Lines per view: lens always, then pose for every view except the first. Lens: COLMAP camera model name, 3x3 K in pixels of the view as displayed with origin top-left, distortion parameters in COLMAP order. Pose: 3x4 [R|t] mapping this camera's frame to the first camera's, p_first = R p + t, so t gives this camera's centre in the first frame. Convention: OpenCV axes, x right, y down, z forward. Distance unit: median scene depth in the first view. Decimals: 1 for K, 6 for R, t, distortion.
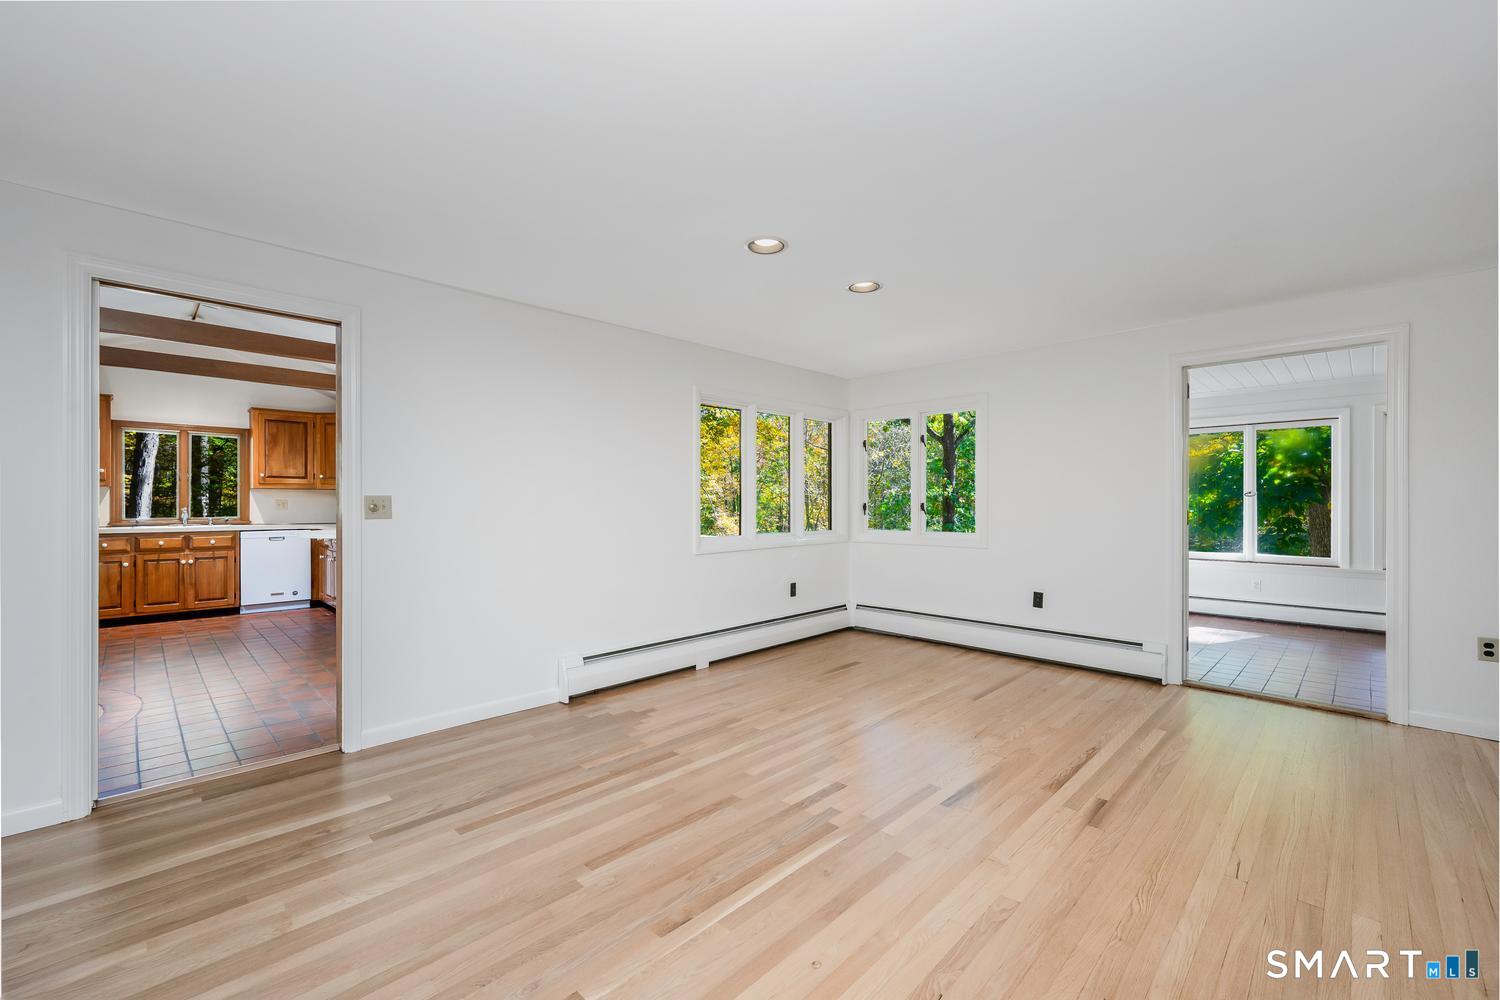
lens RADIAL K [[632.1, 0, 738.7], [0, 632.1, 507.3], [0, 0, 1]] dist [-0.008935, -0.000042]
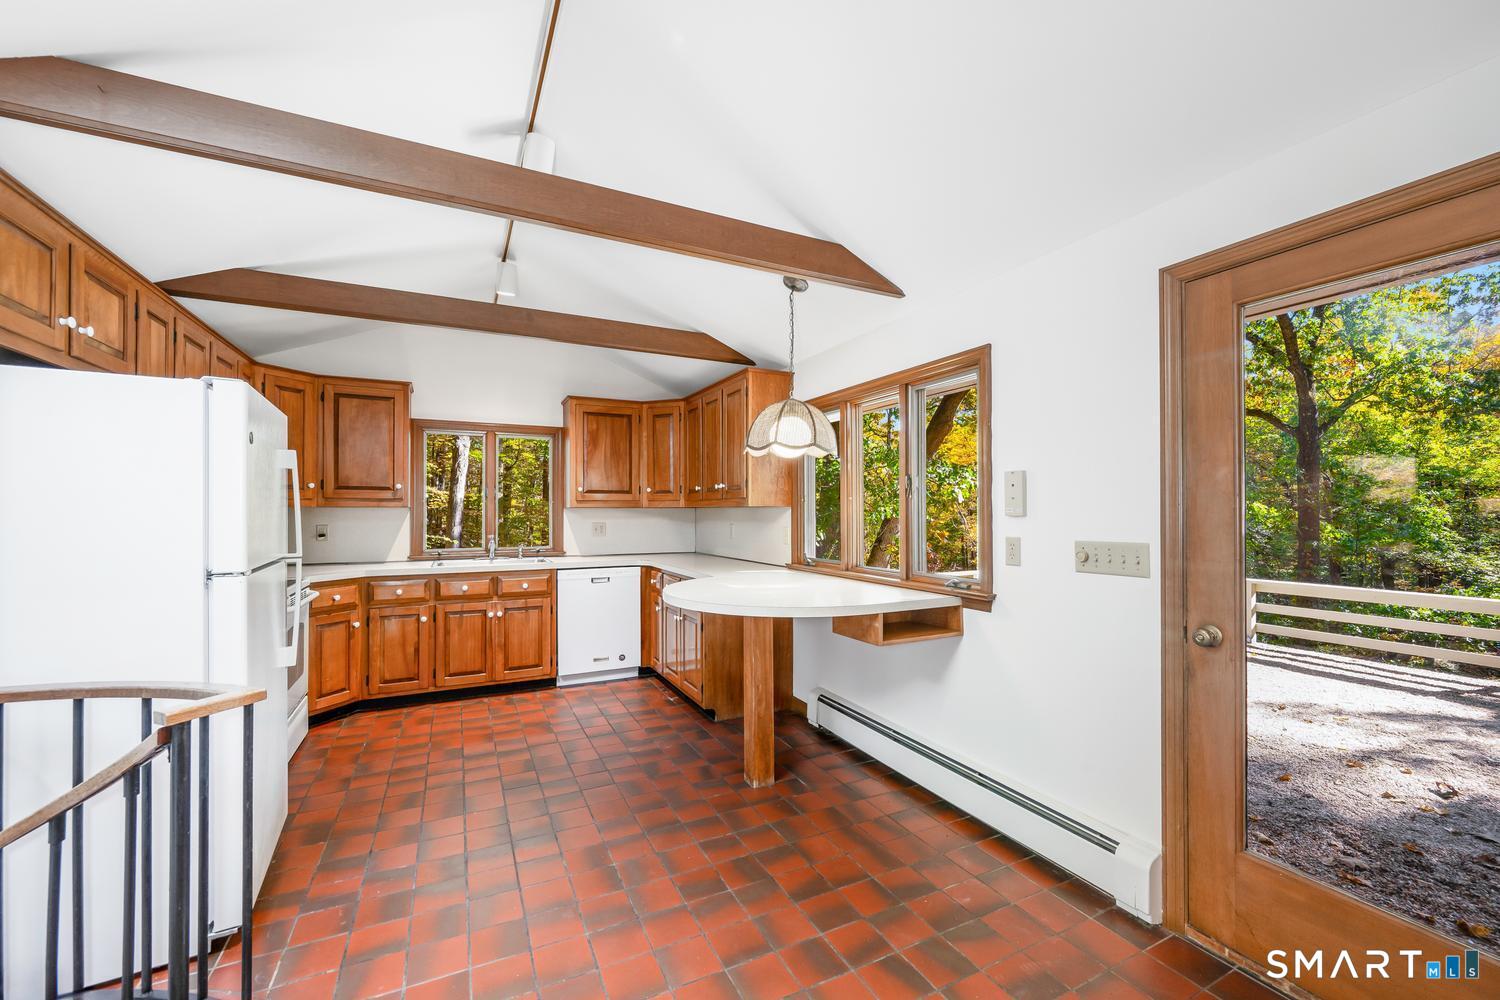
lens RADIAL K [[602.0, 0, 734.8], [0, 602.0, 510.3], [0, 0, 1]] dist [-0.000852, 0.001321]
pose [[0.944969, -0.004625, -0.327127, -0.387120], [0.002829, 0.999978, -0.005967, -0.023973], [0.327147, 0.004713, 0.944962, 0.431242]]
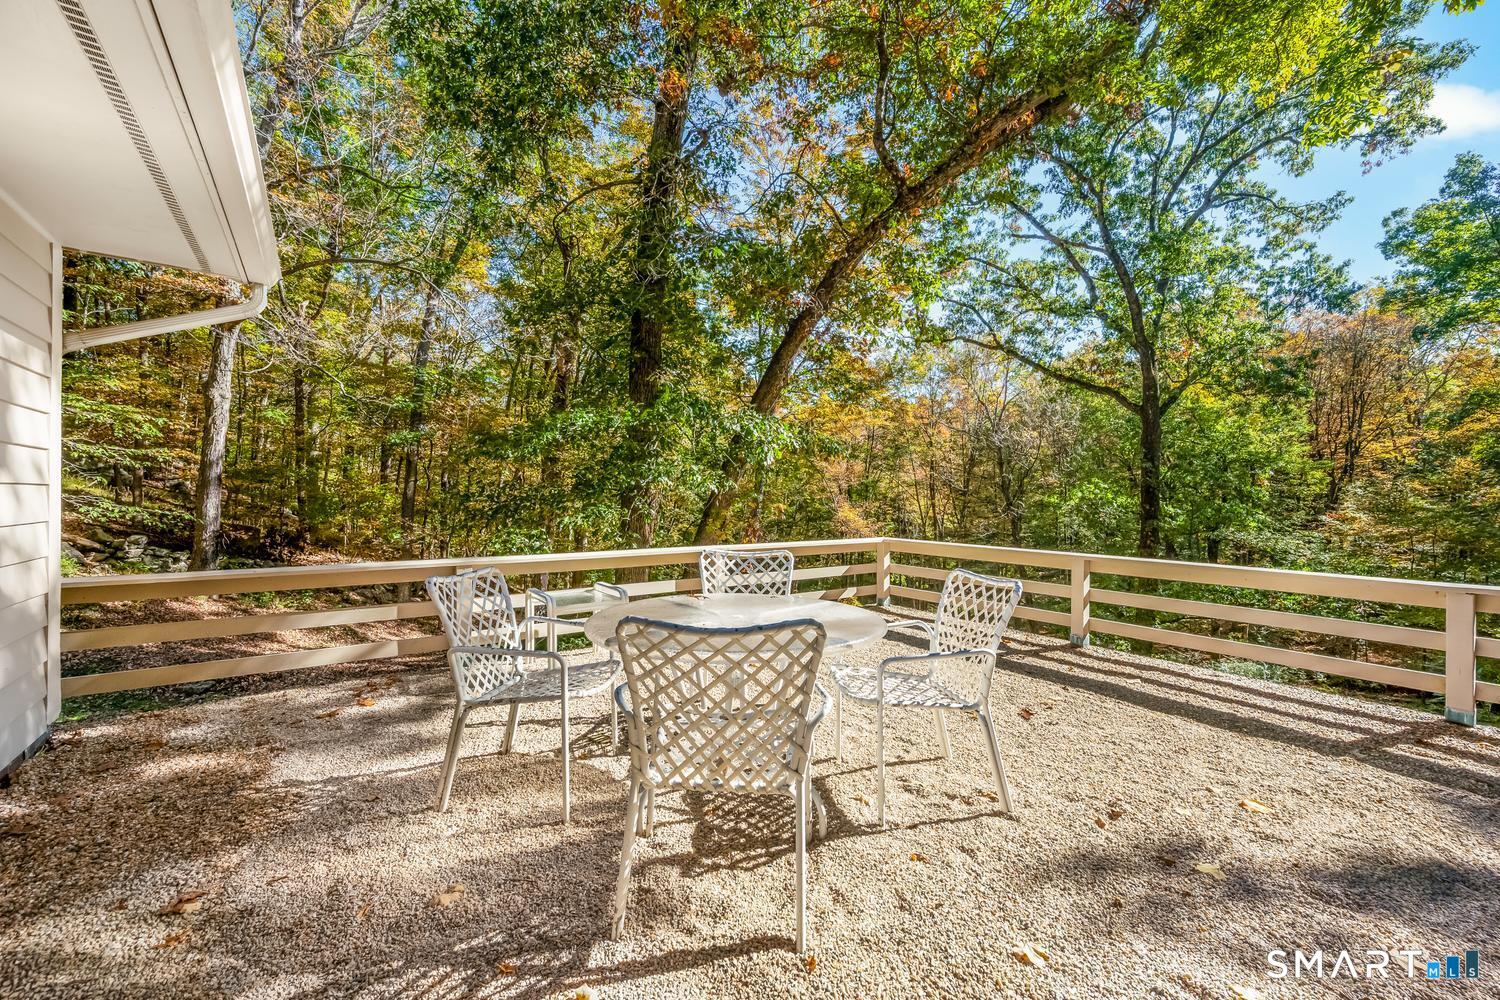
lens RADIAL K [[602.0, 0, 759.2], [0, 602.0, 491.5], [0, 0, 1]] dist [-0.000852, 0.001321]
pose [[0.989171, 0.006591, -0.146620, -0.158191], [-0.008314, 0.999903, -0.011142, 0.027202], [0.146533, 0.012240, 0.989130, 0.945497]]
